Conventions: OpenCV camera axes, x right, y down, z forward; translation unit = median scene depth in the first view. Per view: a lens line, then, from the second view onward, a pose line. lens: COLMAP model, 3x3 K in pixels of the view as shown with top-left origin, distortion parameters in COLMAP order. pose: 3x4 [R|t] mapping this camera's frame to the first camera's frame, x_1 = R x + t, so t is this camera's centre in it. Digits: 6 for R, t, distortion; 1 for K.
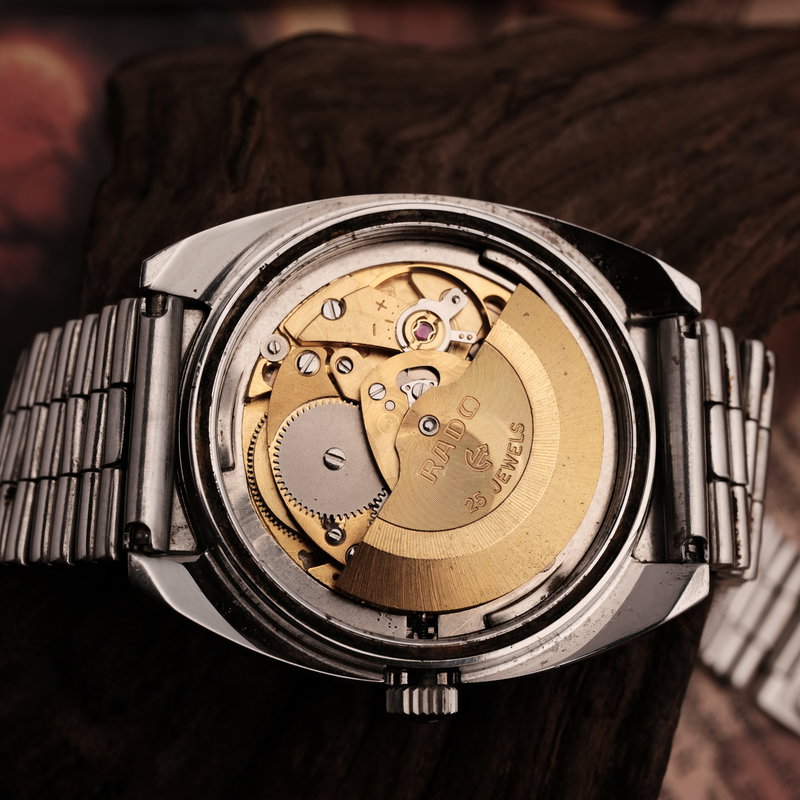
lens RADIAL K [[1461.7, 0, 400.0], [0, 1461.7, 400.0], [0, 0, 1]] dist [0.022467, 0.098905]
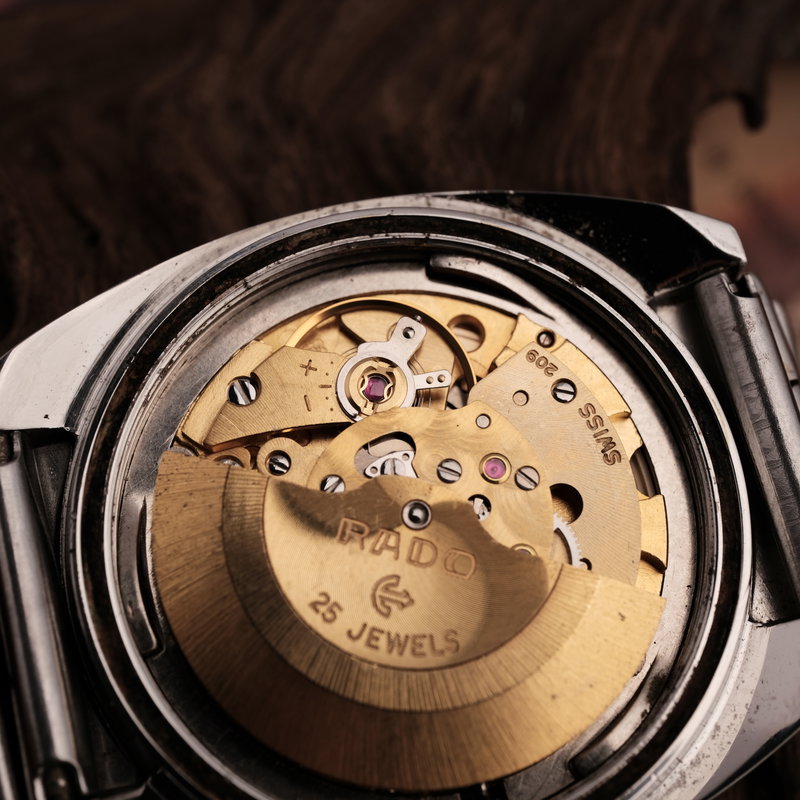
lens RADIAL K [[1461.7, 0, 400.0], [0, 1461.7, 400.0], [0, 0, 1]] dist [0.022467, 0.098905]
pose [[0.964801, -0.262964, 0.002990, 0.023489], [0.262549, 0.962502, -0.068252, 0.009922], [0.015070, 0.066634, 0.997664, 0.296623]]
